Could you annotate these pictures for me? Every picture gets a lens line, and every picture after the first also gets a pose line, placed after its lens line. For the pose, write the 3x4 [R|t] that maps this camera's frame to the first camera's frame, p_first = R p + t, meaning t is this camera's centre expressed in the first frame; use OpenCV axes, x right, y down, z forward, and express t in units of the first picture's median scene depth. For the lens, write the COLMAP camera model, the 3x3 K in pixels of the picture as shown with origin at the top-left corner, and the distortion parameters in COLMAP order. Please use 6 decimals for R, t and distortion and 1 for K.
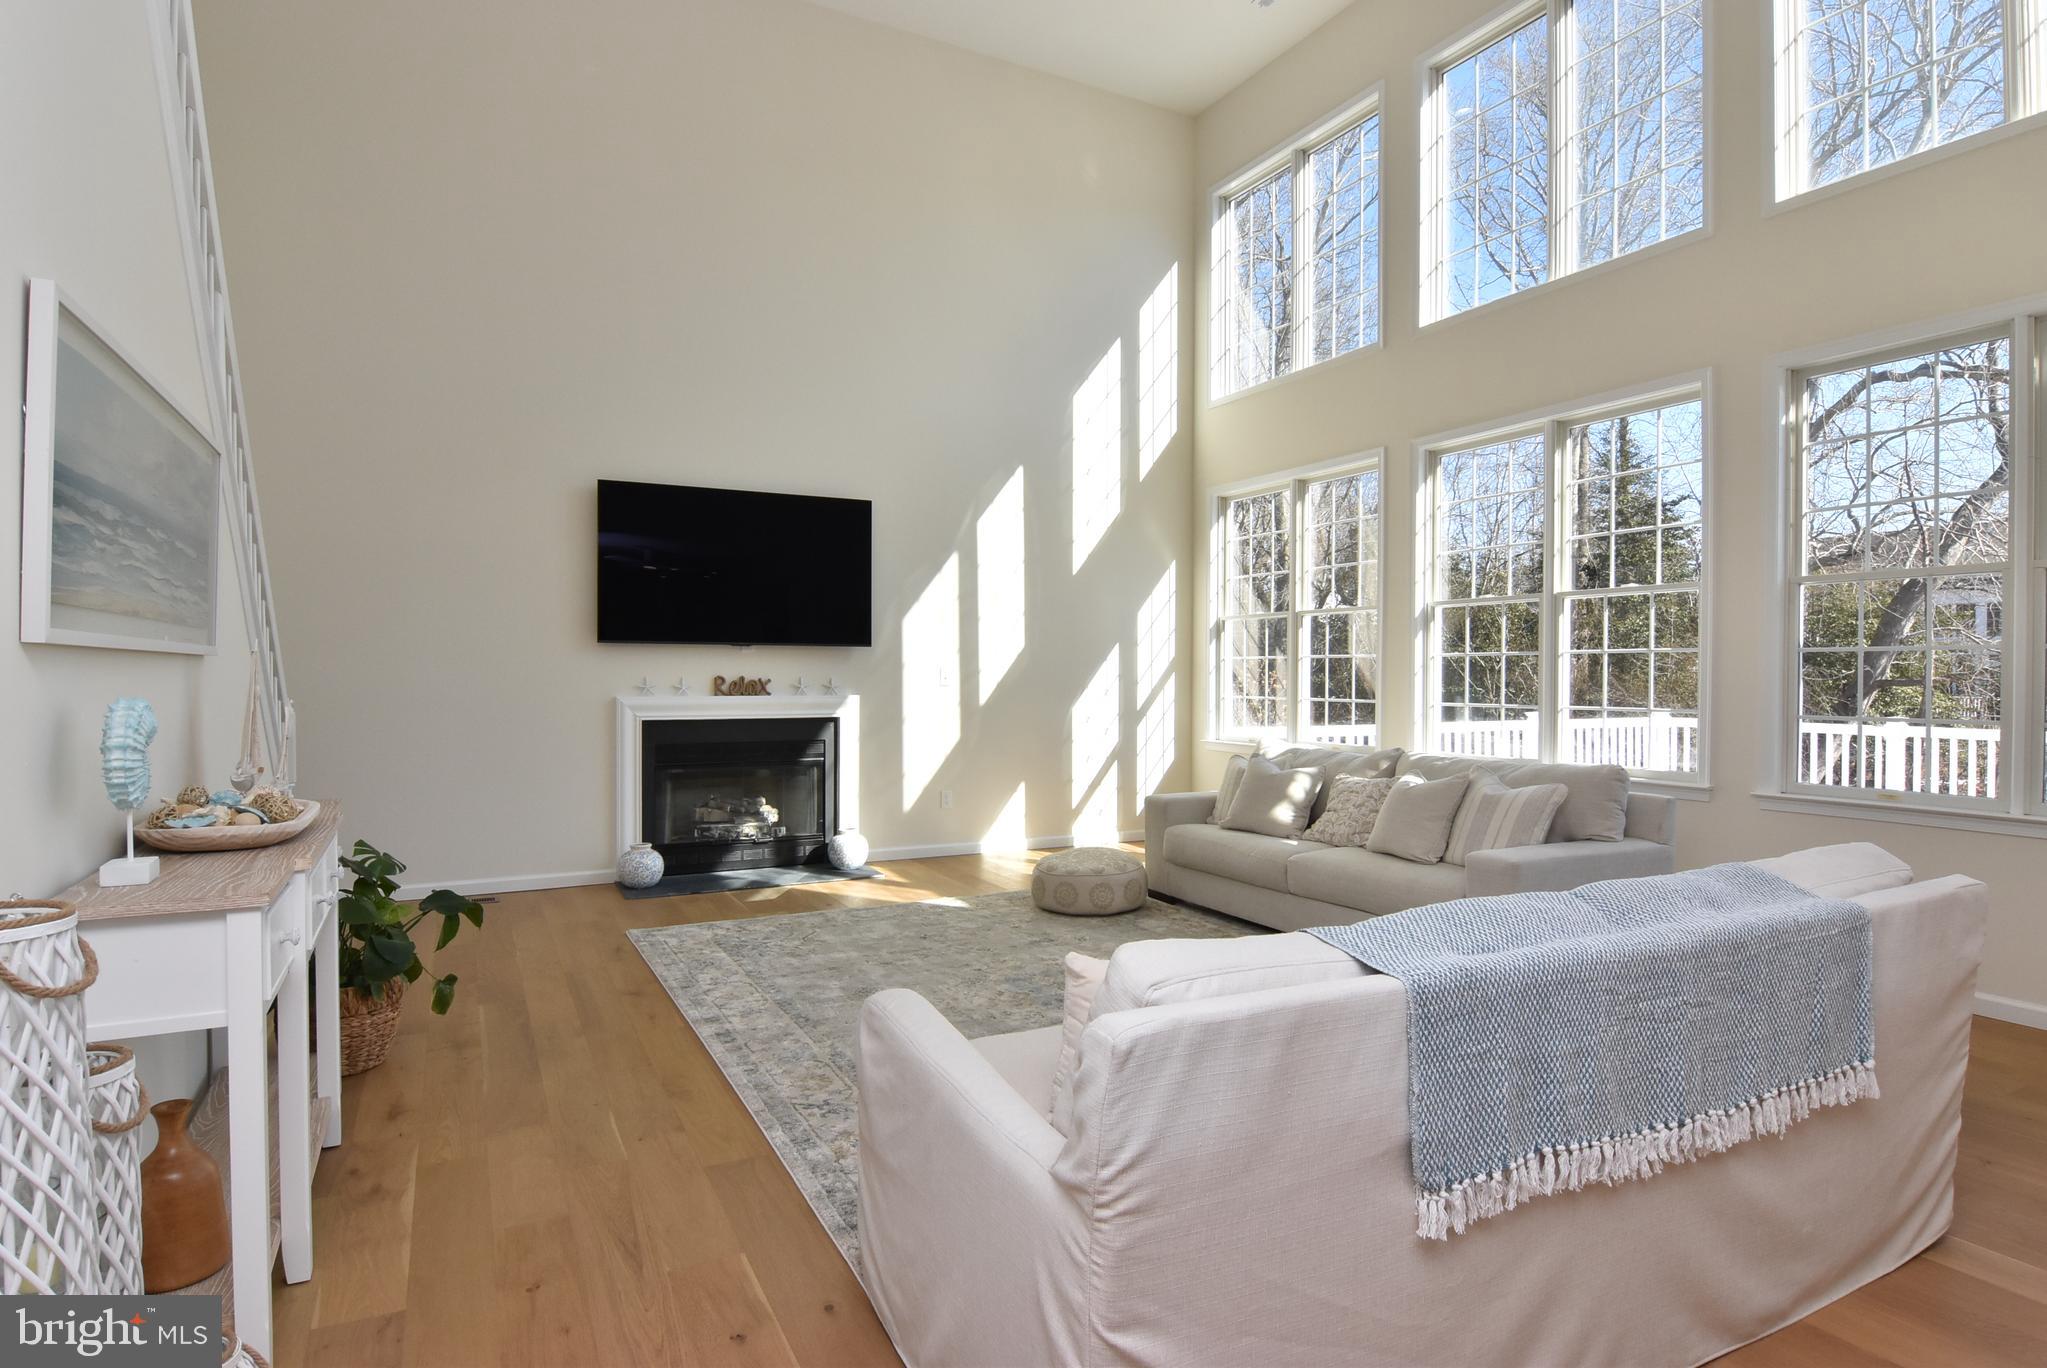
lens RADIAL K [[1086.7, 0, 1029.2], [0, 1086.7, 682.4], [0, 0, 1]] dist [0.006213, -0.021021]
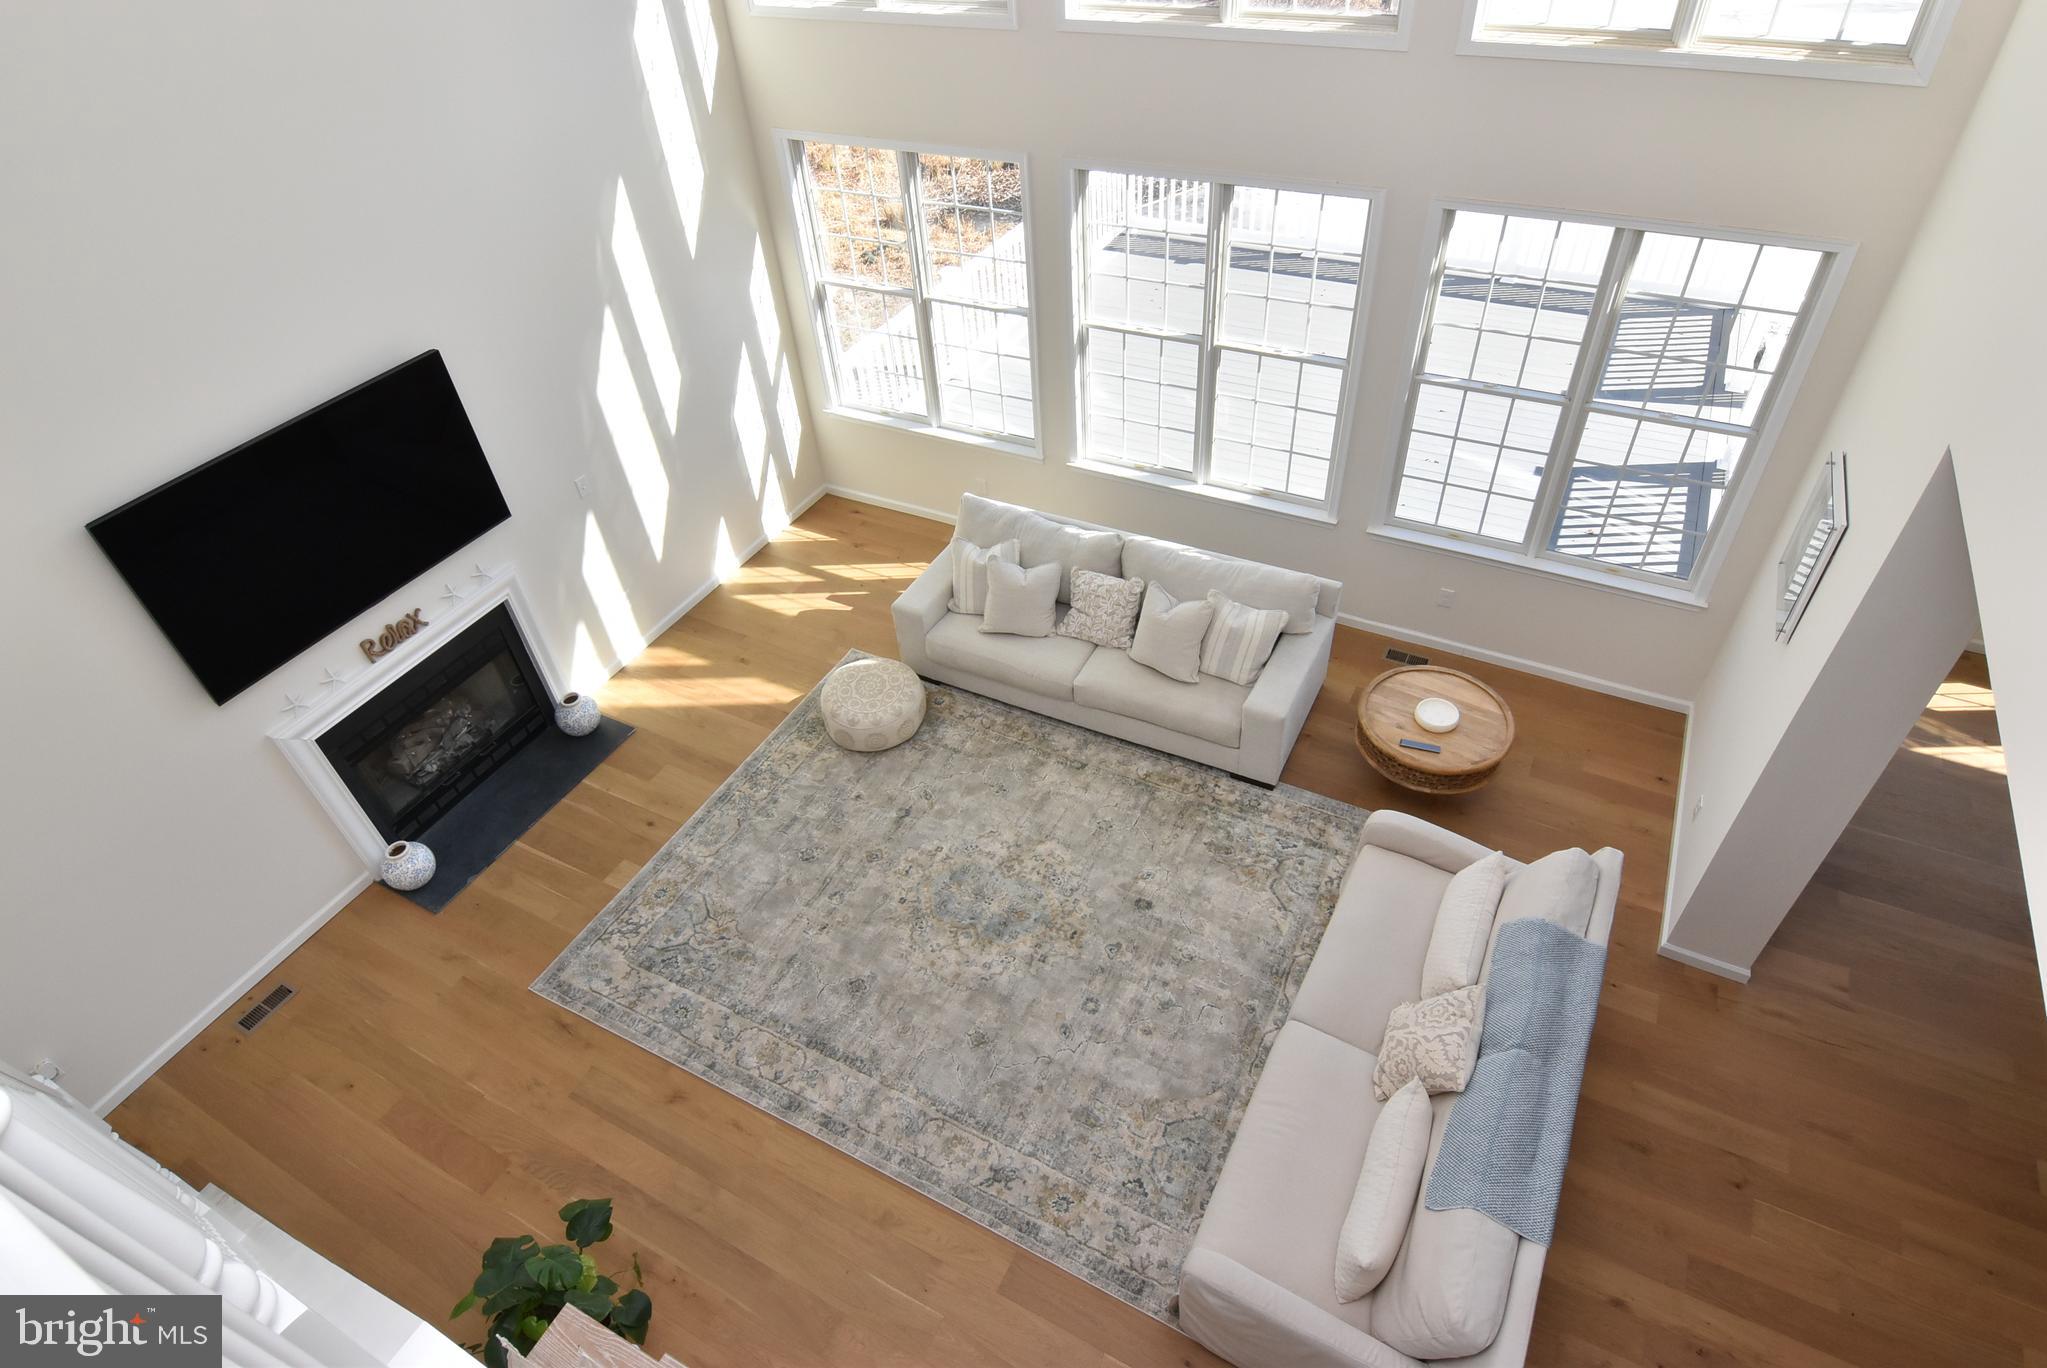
lens RADIAL K [[1086.7, 0, 1029.2], [0, 1086.7, 682.4], [0, 0, 1]] dist [0.006213, -0.021021]
pose [[0.819806, -0.417370, 0.392073, -0.219756], [0.057631, 0.741332, 0.668659, -0.516545], [-0.569734, -0.525575, 0.631802, 0.205243]]
